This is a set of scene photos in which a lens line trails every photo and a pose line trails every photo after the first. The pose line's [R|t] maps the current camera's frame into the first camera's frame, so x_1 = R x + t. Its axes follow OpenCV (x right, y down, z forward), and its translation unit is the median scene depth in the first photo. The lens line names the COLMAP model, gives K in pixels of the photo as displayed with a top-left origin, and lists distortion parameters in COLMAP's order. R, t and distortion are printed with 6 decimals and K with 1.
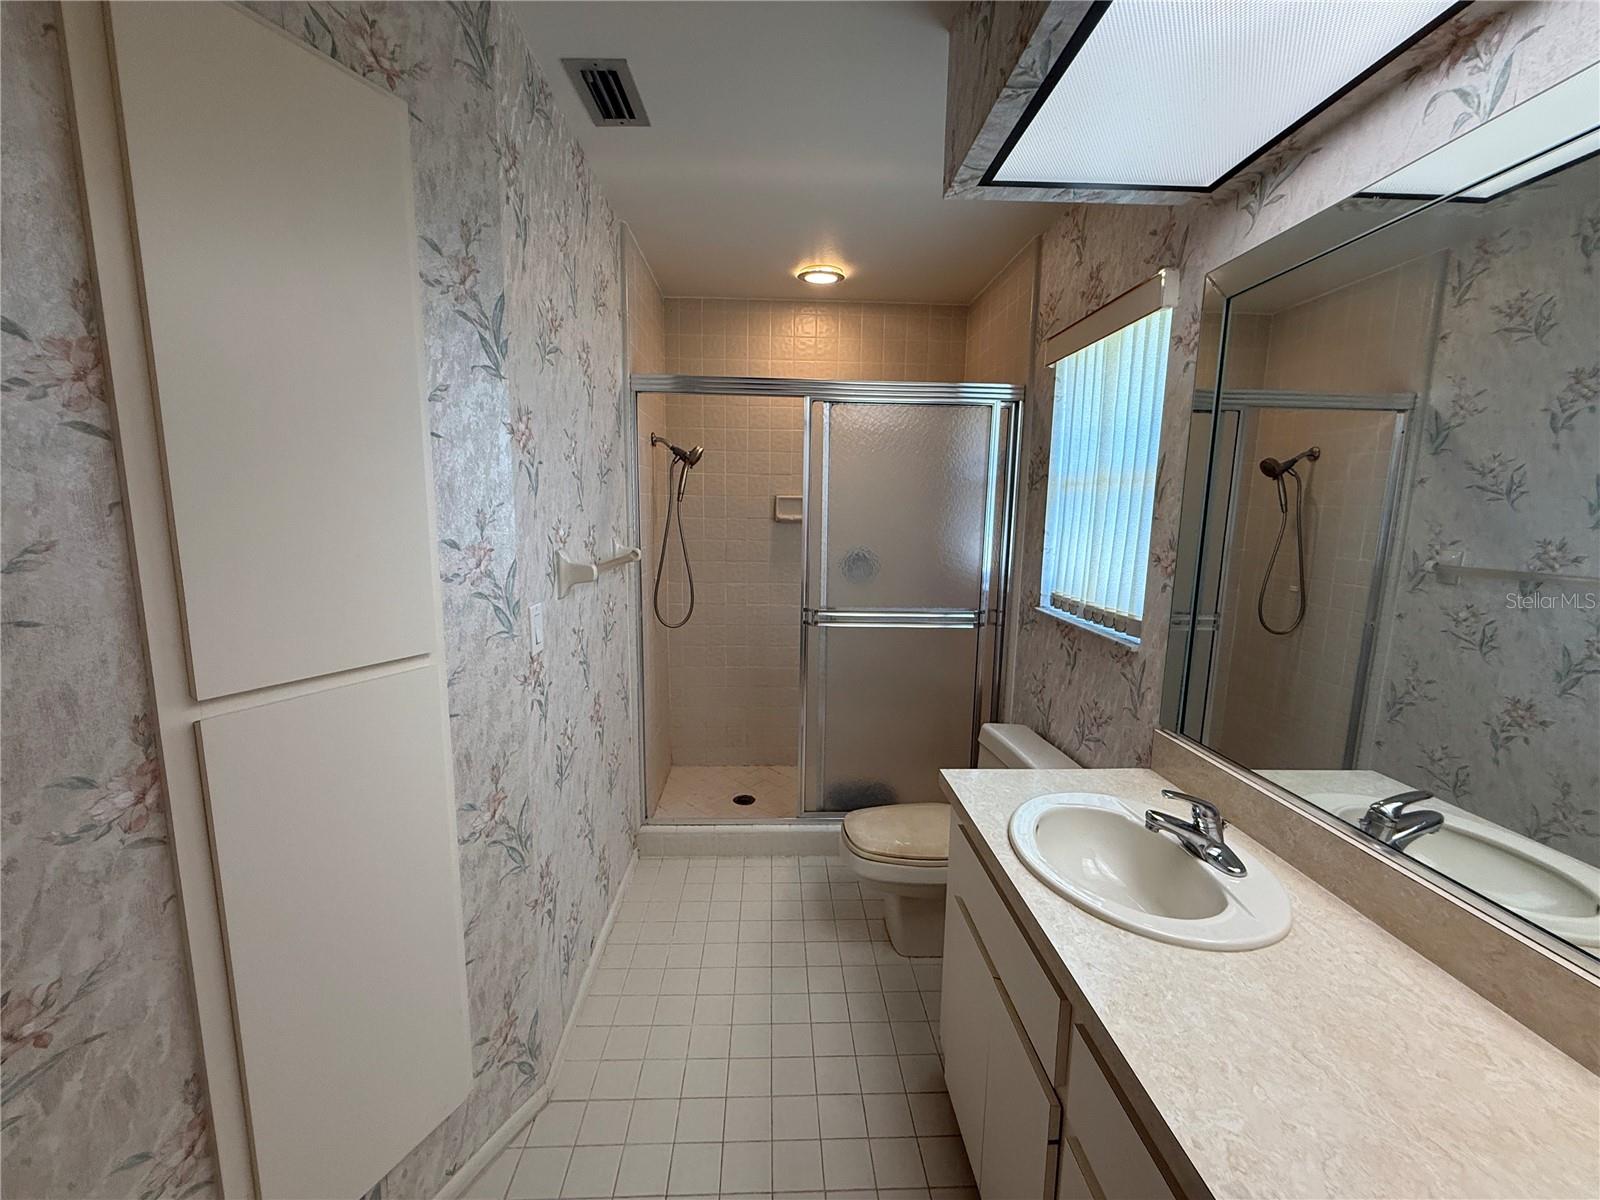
lens RADIAL K [[637.7, 0, 793.4], [0, 637.7, 599.3], [0, 0, 1]] dist [0.000376, -0.000030]
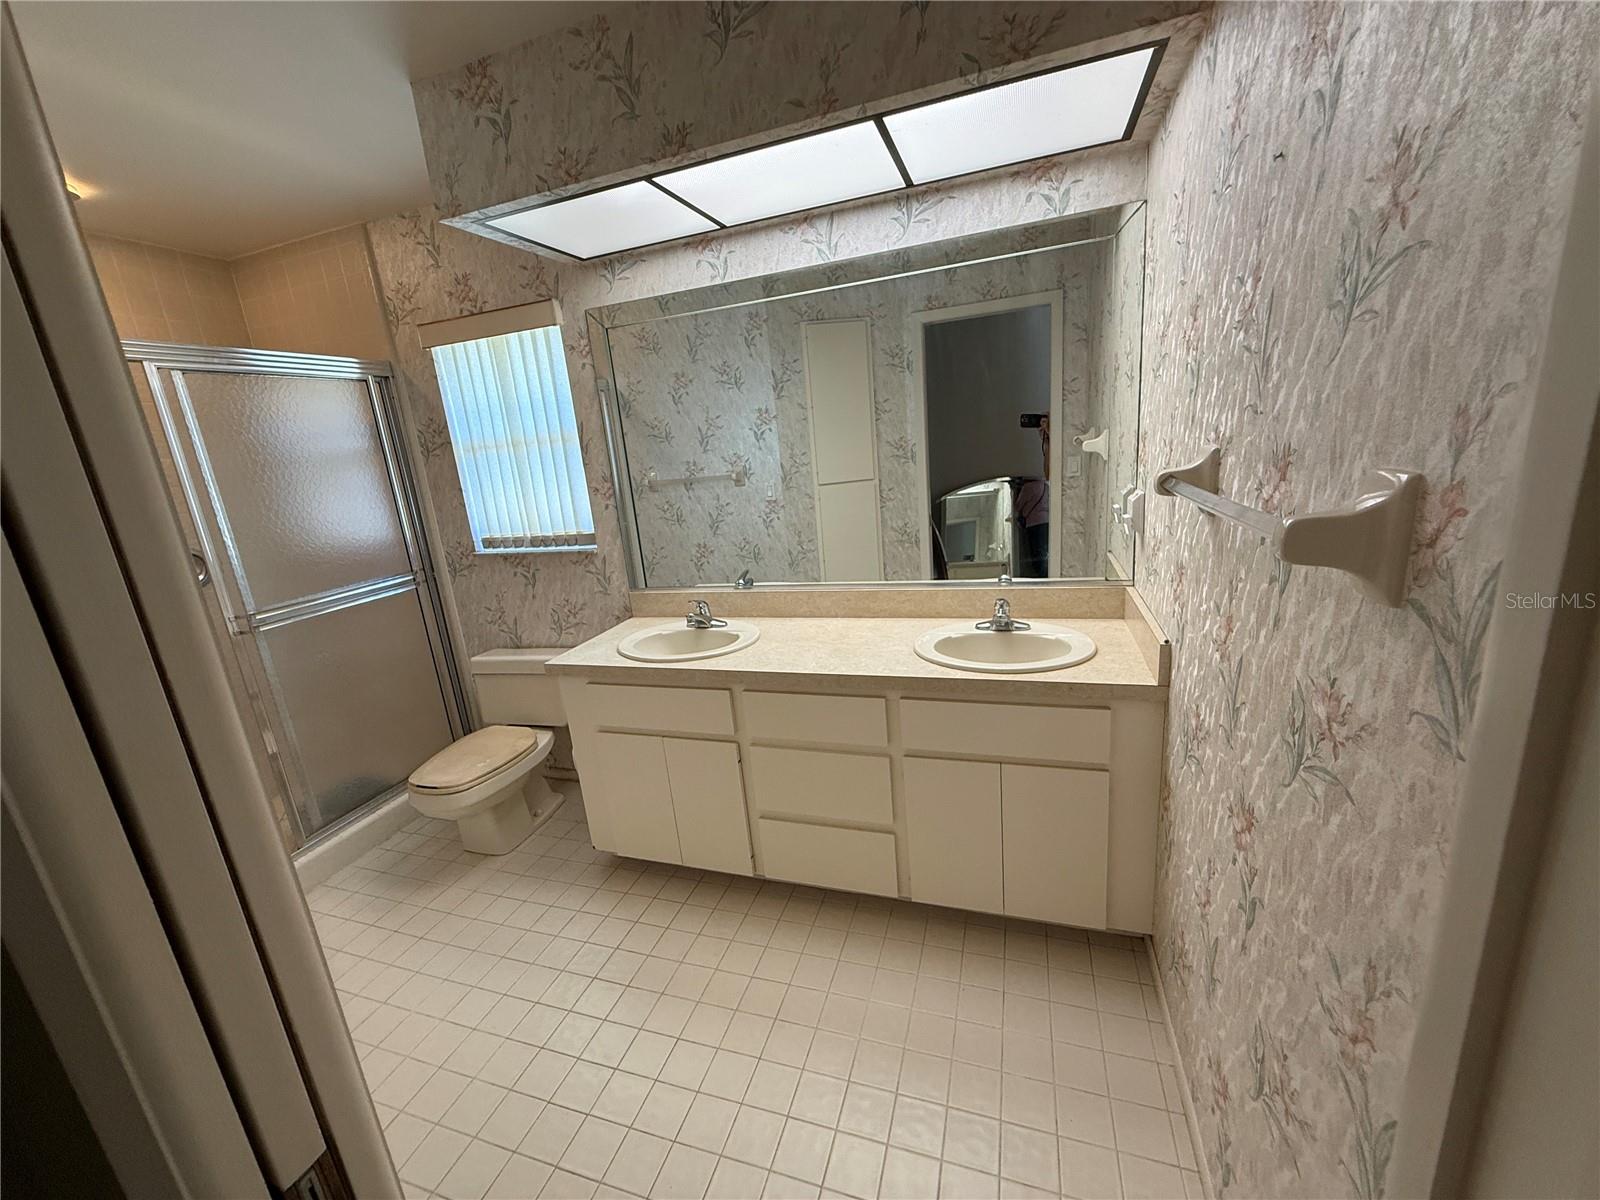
lens RADIAL K [[637.7, 0, 793.4], [0, 637.7, 599.3], [0, 0, 1]] dist [0.000376, -0.000030]
pose [[0.358449, -0.276528, 0.891654, -0.559032], [0.231139, 0.951673, 0.202222, -0.009423], [-0.904483, 0.133610, 0.405043, -0.027290]]
